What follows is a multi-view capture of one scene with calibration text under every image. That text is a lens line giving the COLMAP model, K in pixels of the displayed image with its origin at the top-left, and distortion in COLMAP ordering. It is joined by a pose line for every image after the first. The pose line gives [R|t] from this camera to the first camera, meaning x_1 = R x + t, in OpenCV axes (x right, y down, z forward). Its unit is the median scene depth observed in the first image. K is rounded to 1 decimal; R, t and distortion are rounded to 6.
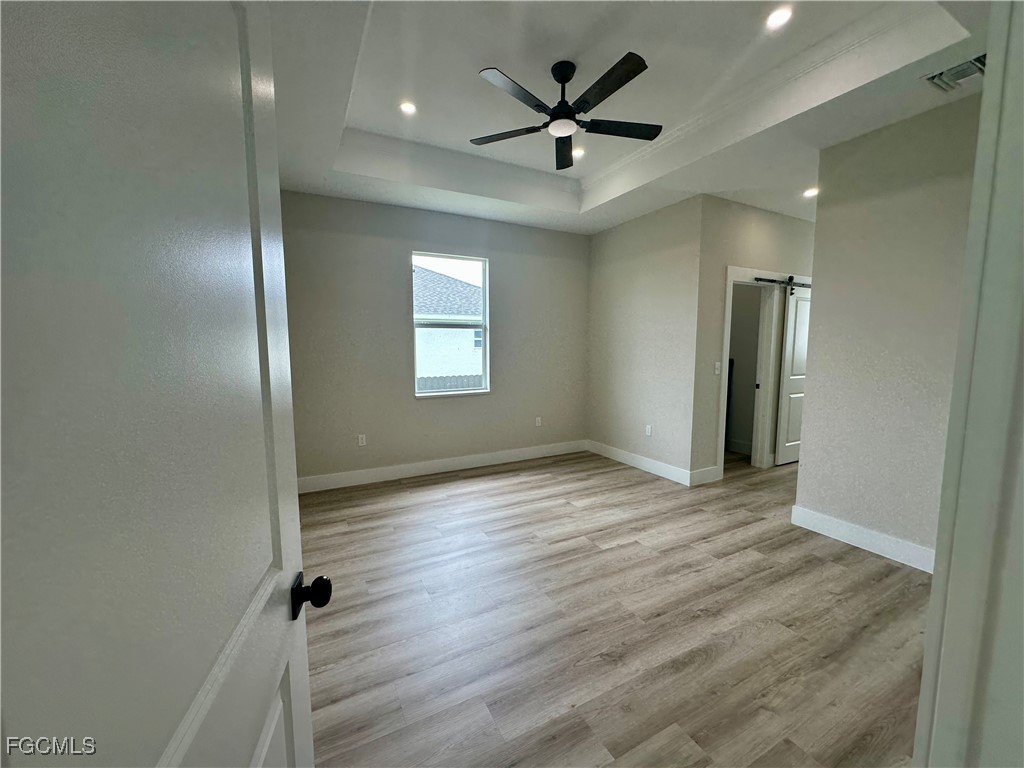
lens RADIAL K [[407.8, 0, 509.7], [0, 407.8, 385.3], [0, 0, 1]] dist [-0.002571, -0.000603]
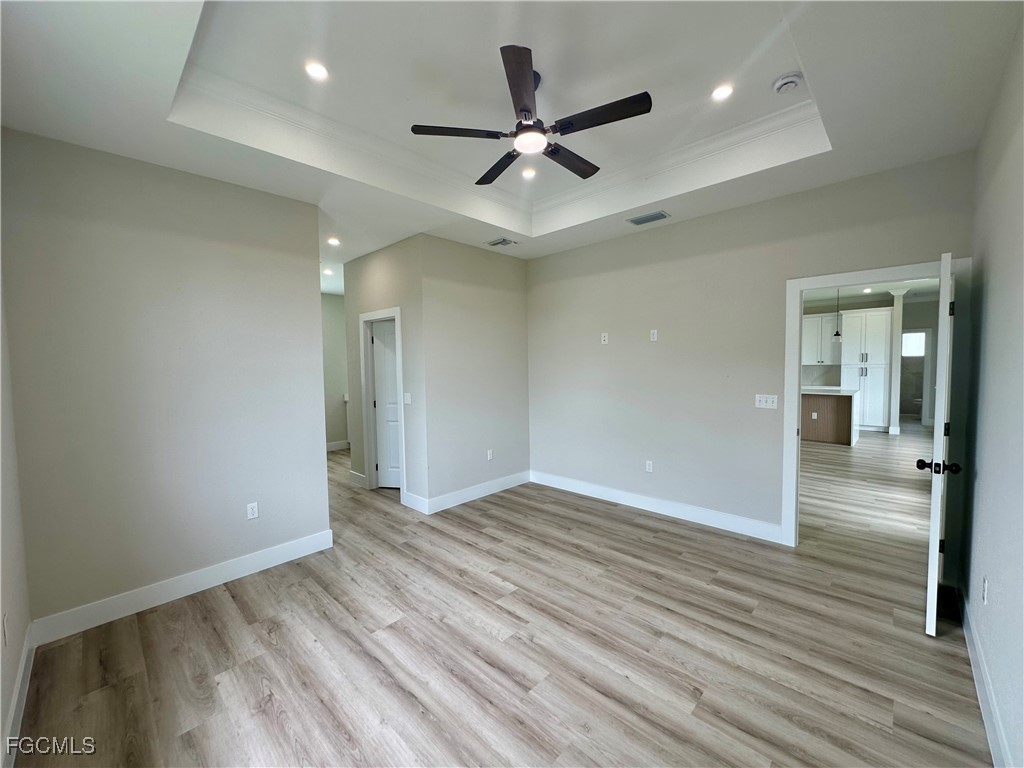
lens RADIAL K [[407.8, 0, 512.1], [0, 407.8, 381.8], [0, 0, 1]] dist [-0.002571, -0.000603]
pose [[-0.315493, -0.038266, 0.948156, -0.589397], [0.113792, 0.990451, 0.077837, -0.144386], [-0.942081, 0.132450, -0.308126, 1.096457]]
